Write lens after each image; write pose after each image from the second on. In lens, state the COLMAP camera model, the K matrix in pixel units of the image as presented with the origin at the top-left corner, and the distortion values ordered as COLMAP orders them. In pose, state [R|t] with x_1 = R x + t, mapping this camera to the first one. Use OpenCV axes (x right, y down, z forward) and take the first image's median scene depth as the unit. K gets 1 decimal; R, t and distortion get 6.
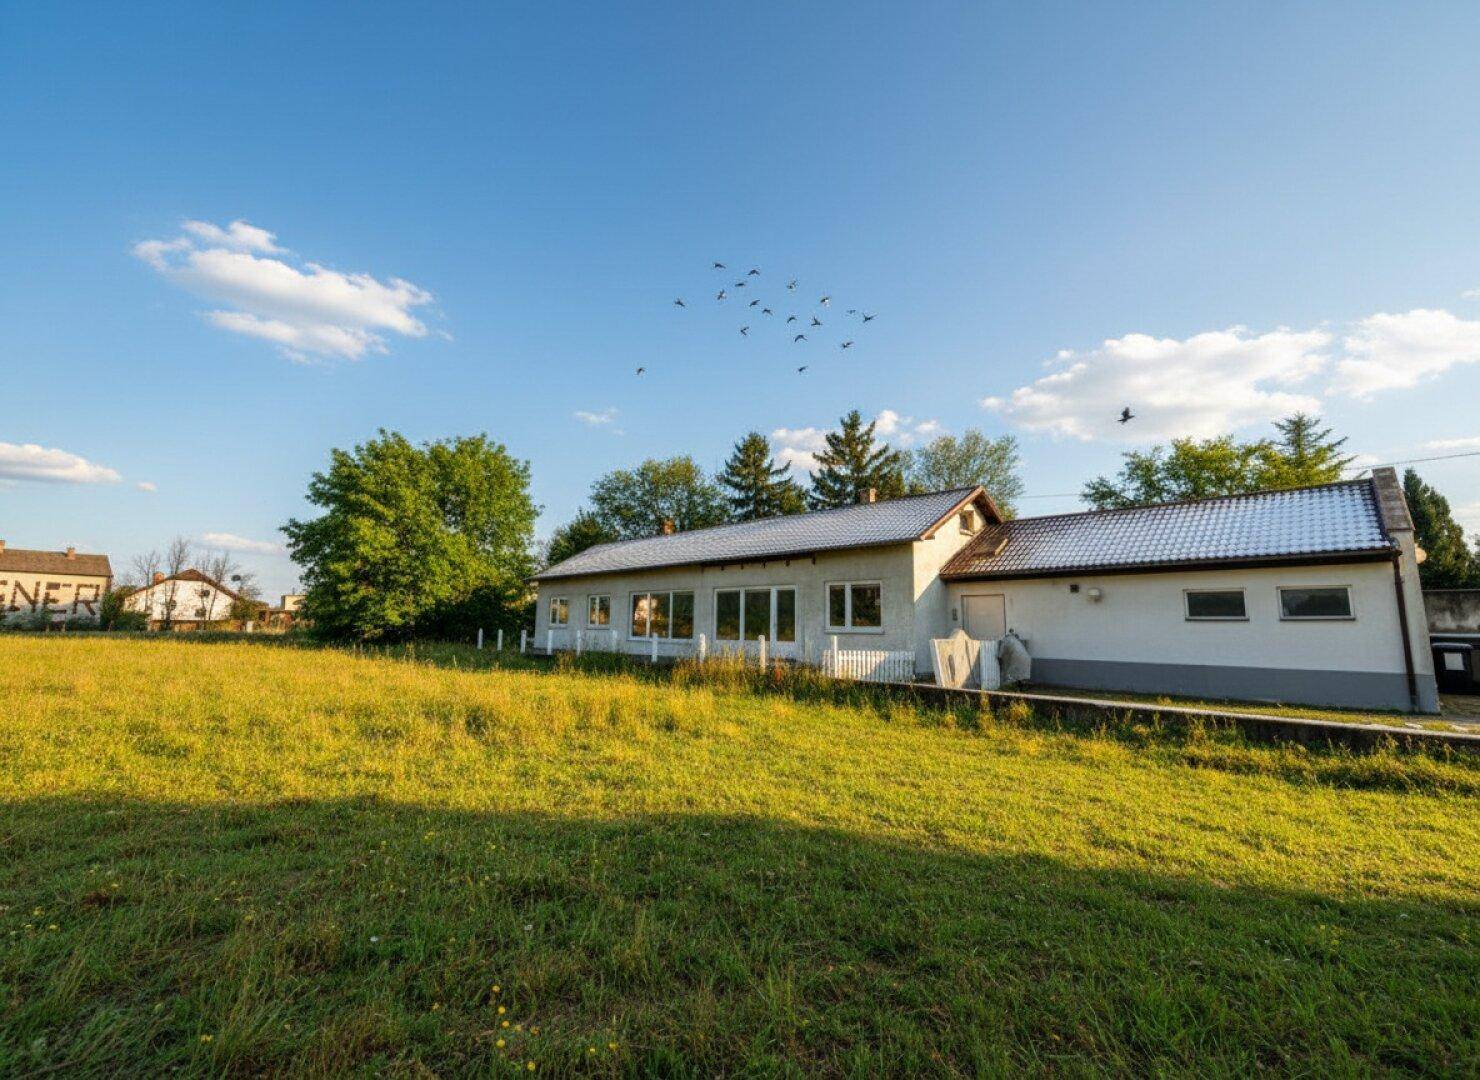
lens RADIAL K [[623.5, 0, 774.4], [0, 623.5, 560.0], [0, 0, 1]] dist [0.001155, 0.000655]
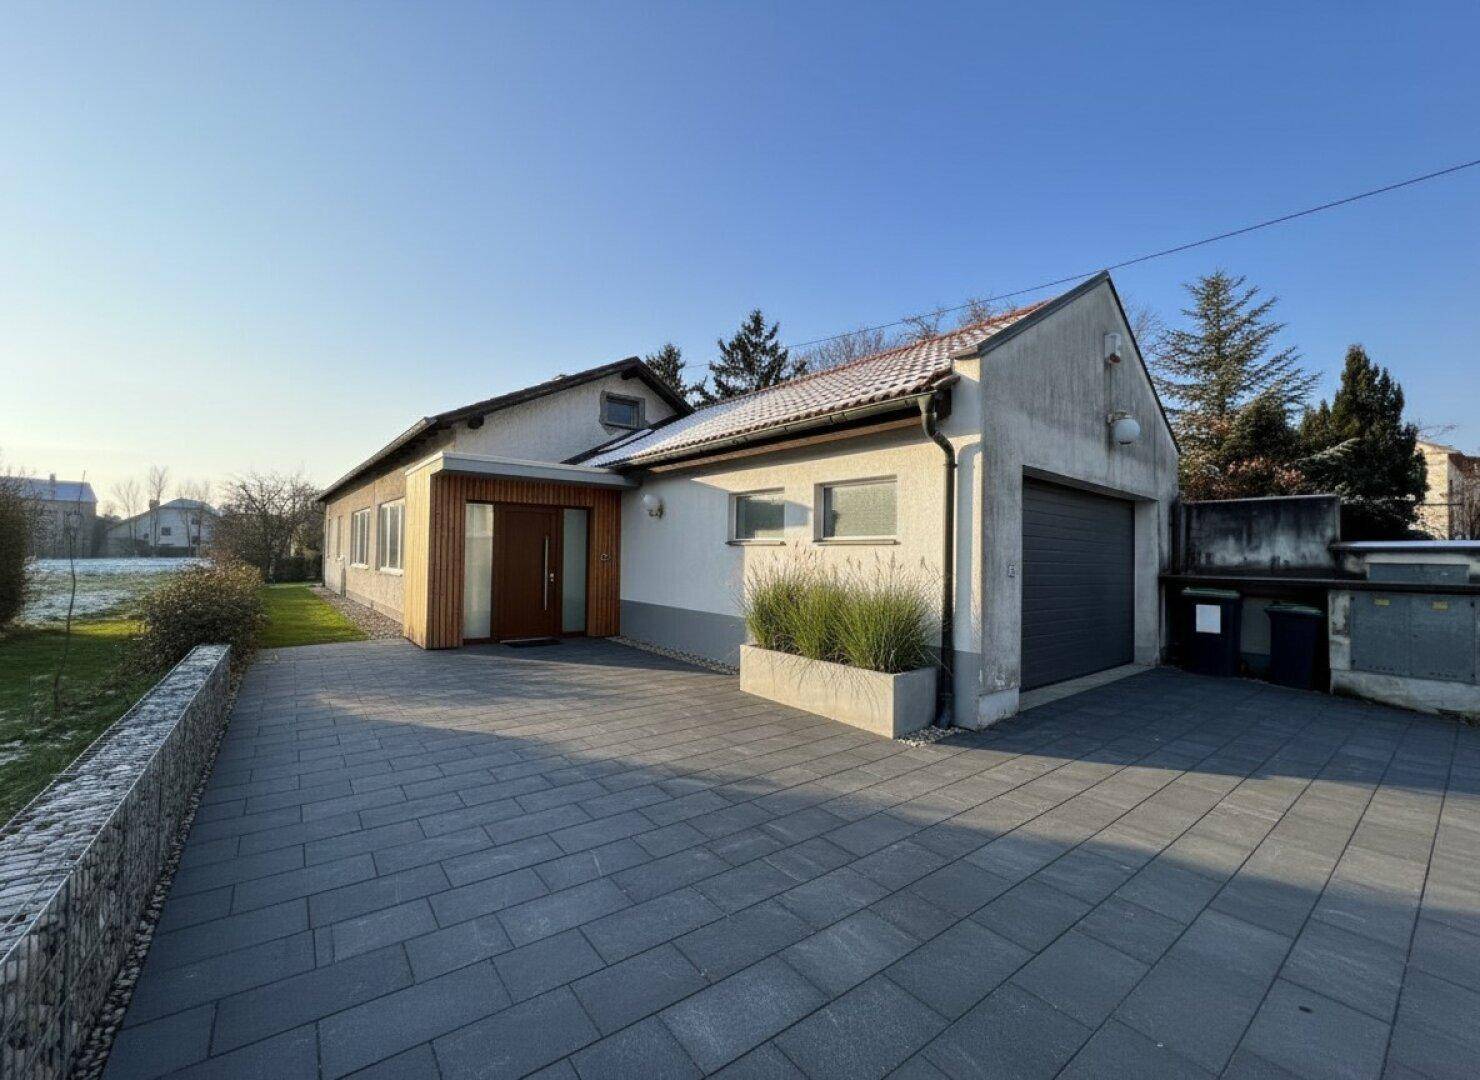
lens RADIAL K [[623.5, 0, 774.4], [0, 623.5, 560.0], [0, 0, 1]] dist [0.001155, 0.000655]
pose [[0.996457, 0.015019, -0.082755, 0.693155], [-0.006787, 0.995078, 0.098862, 0.048948], [0.083833, -0.097950, 0.991654, 0.375370]]
